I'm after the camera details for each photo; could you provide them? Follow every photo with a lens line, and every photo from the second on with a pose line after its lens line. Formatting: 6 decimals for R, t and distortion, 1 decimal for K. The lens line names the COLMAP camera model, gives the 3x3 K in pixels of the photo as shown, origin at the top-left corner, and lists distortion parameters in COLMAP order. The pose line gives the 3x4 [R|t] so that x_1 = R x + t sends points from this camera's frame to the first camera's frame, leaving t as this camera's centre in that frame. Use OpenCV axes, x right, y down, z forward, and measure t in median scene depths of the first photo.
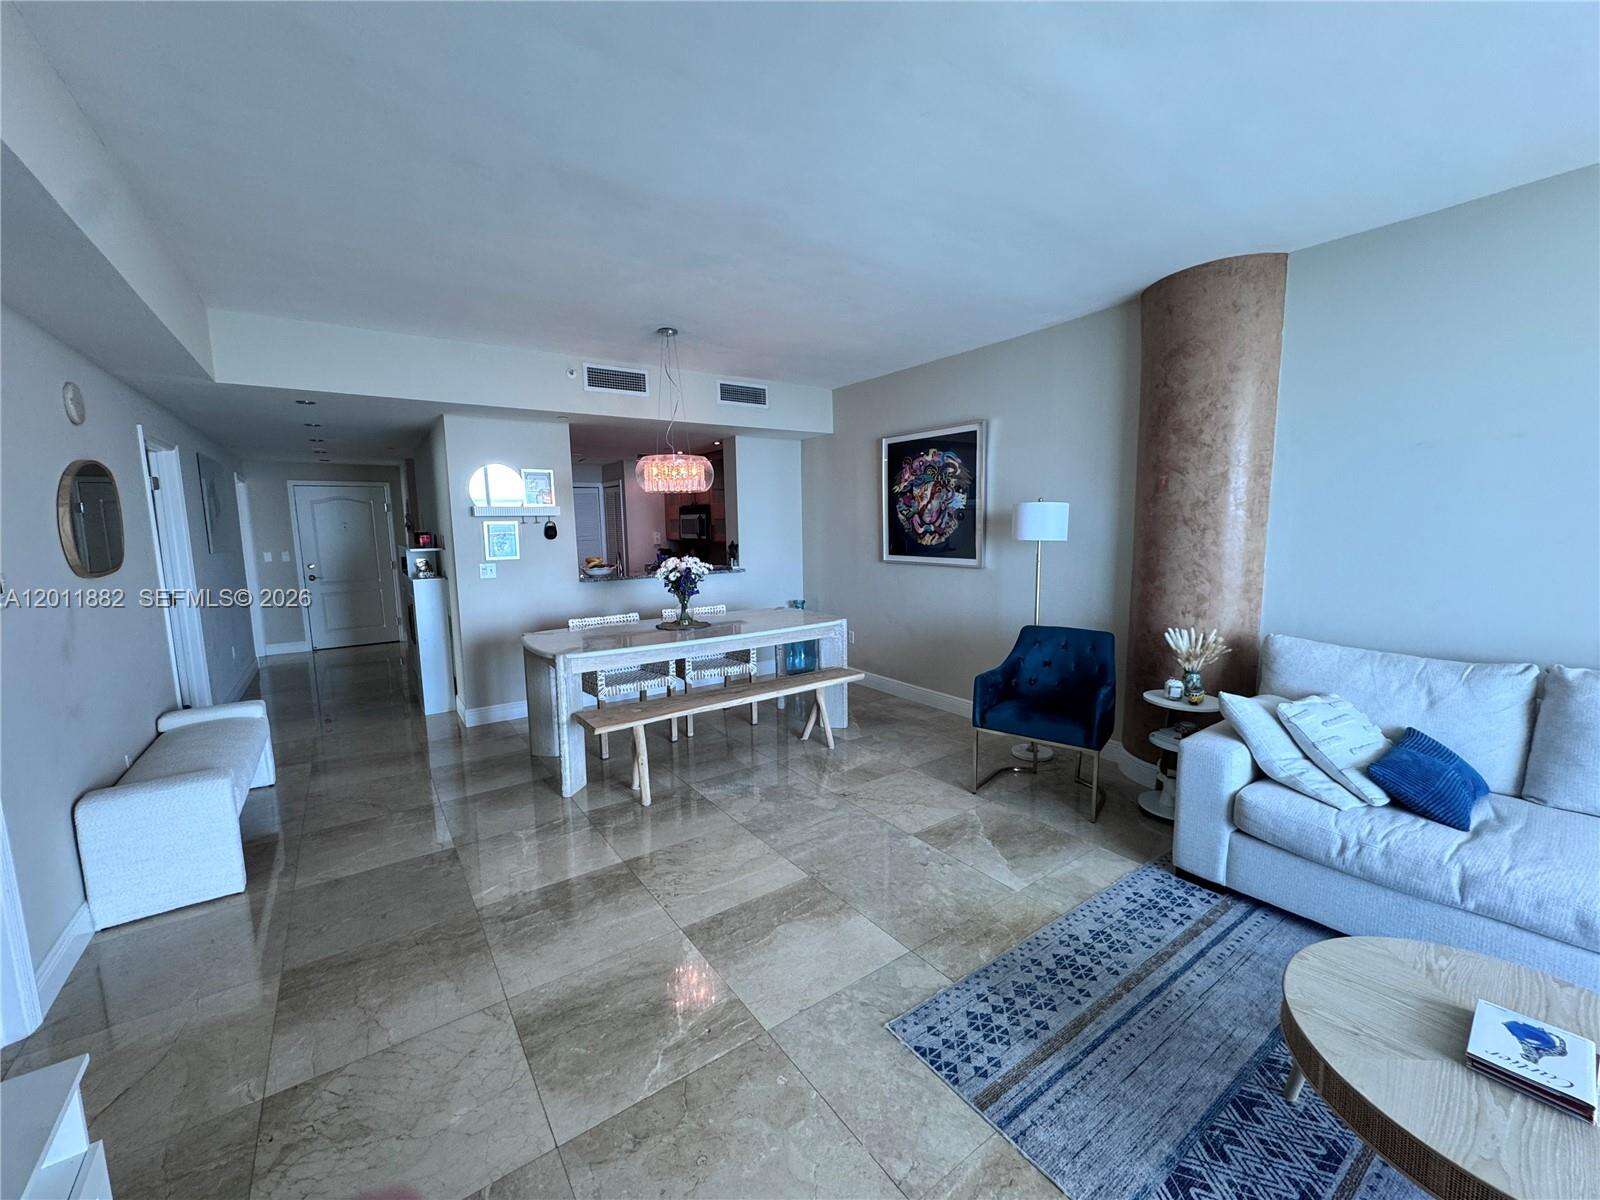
lens RADIAL K [[637.3, 0, 797.9], [0, 637.3, 598.4], [0, 0, 1]] dist [-0.004885, 0.000368]
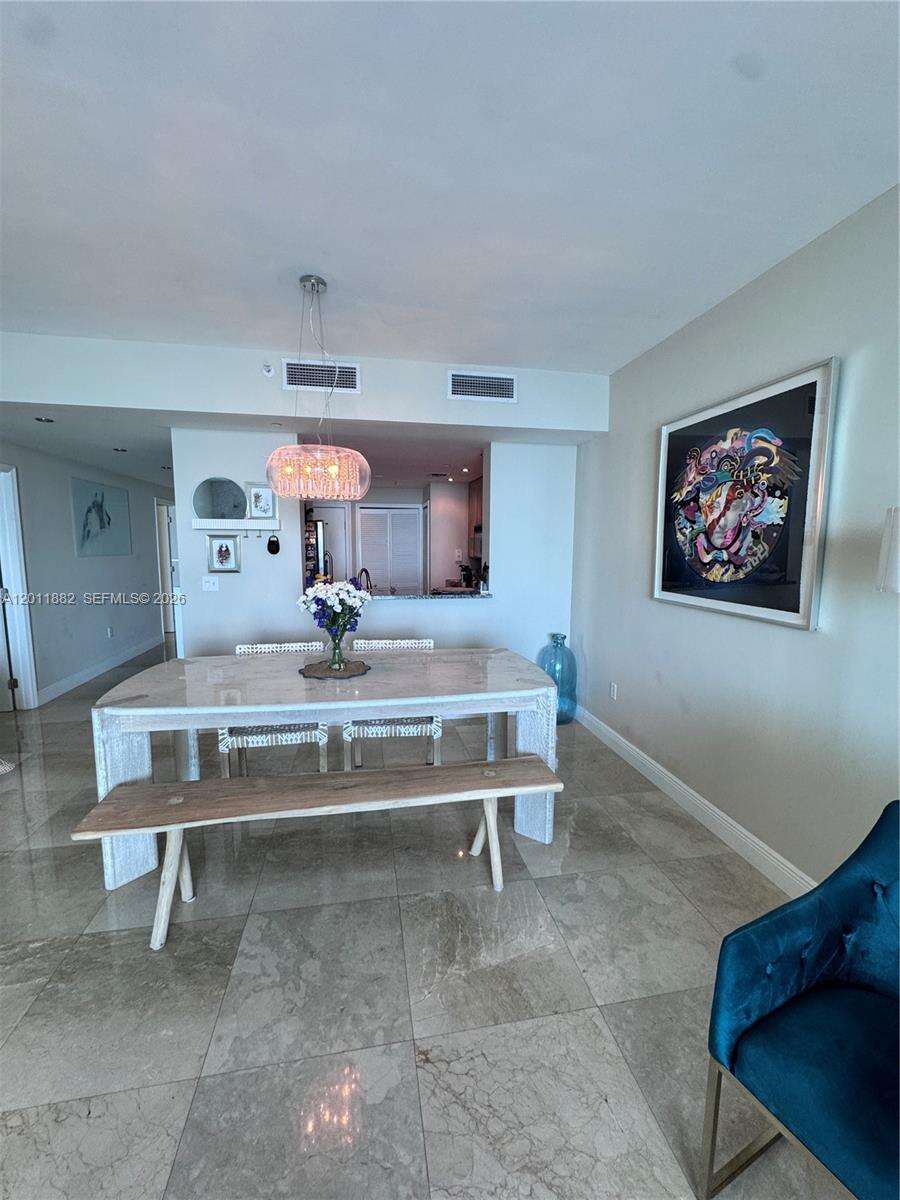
lens RADIAL K [[478.0, 0, 447.7], [0, 478.0, 598.3], [0, 0, 1]] dist [-0.004885, 0.000368]
pose [[0.907887, 0.069846, -0.413356, 0.170377], [-0.070456, 0.997420, 0.013791, -0.058719], [0.413253, 0.016603, 0.910465, 0.483895]]
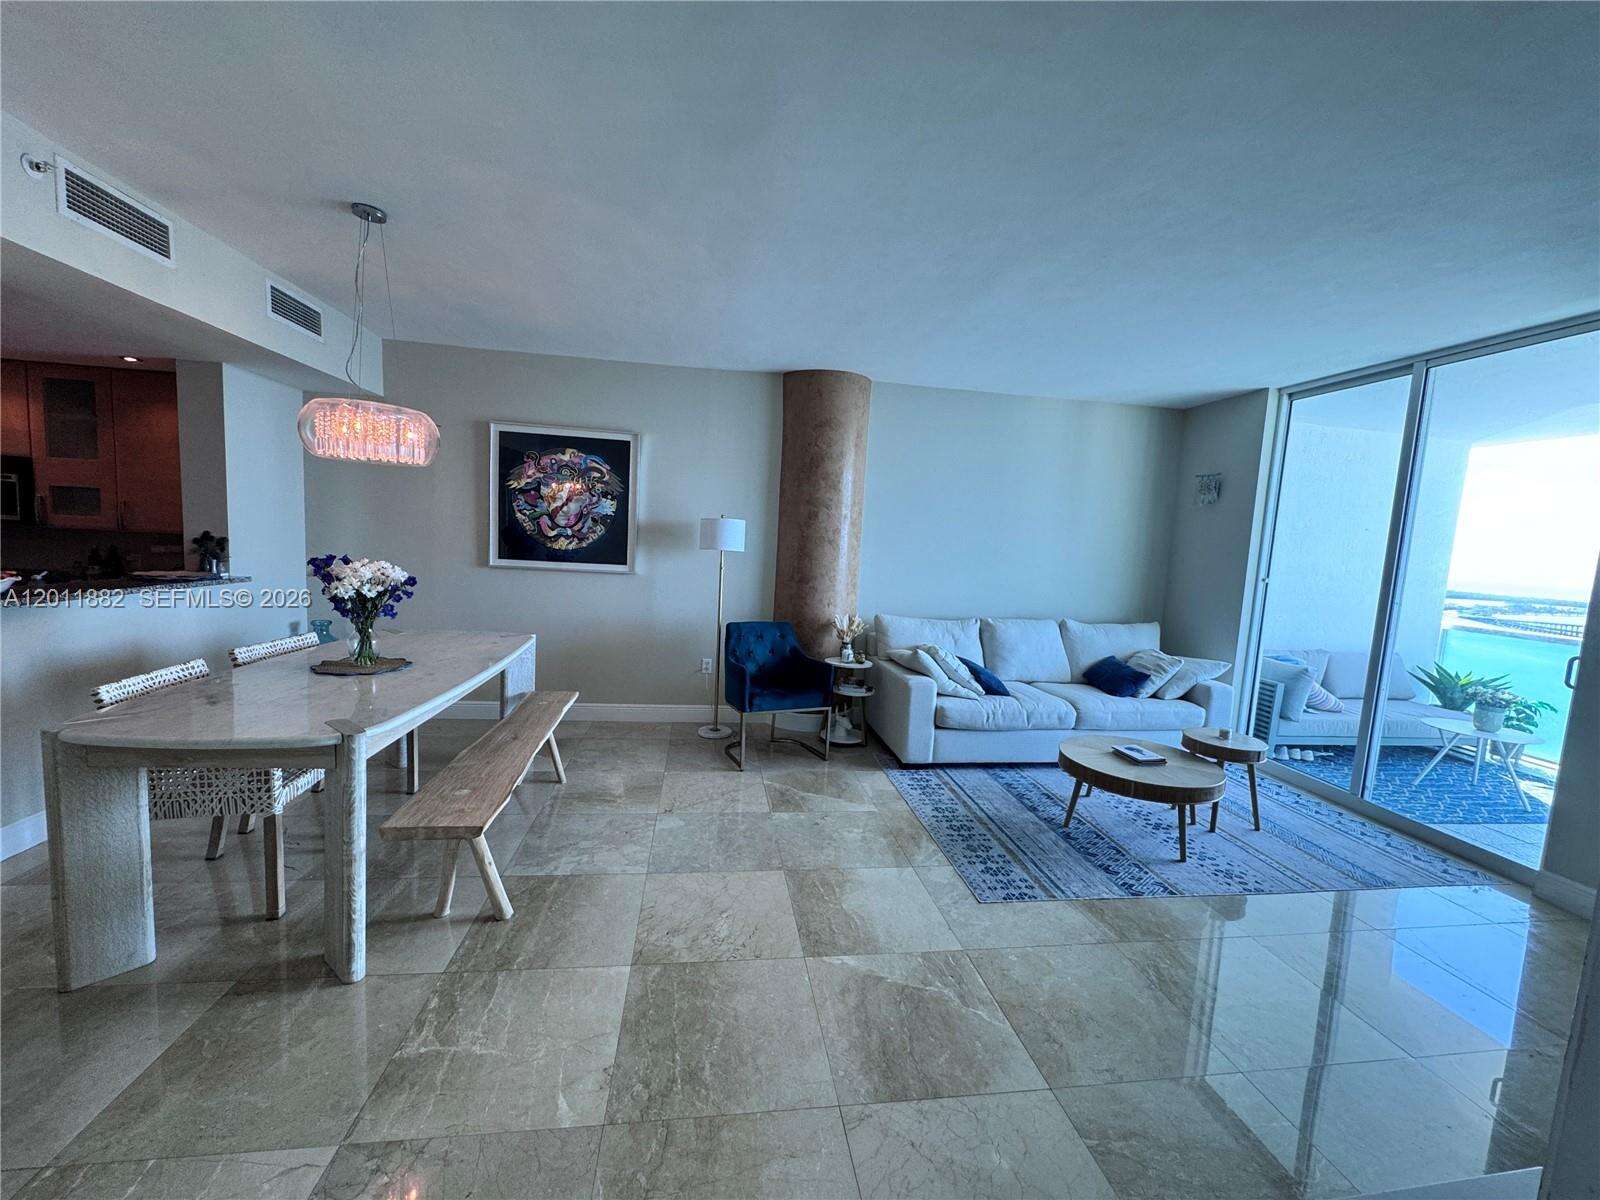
lens RADIAL K [[637.3, 0, 799.1], [0, 637.3, 600.2], [0, 0, 1]] dist [-0.004885, 0.000368]
pose [[0.449824, -0.044720, 0.891997, -0.517890], [0.043166, 0.998667, 0.028300, -0.022222], [-0.892073, 0.025774, 0.451155, 0.286336]]
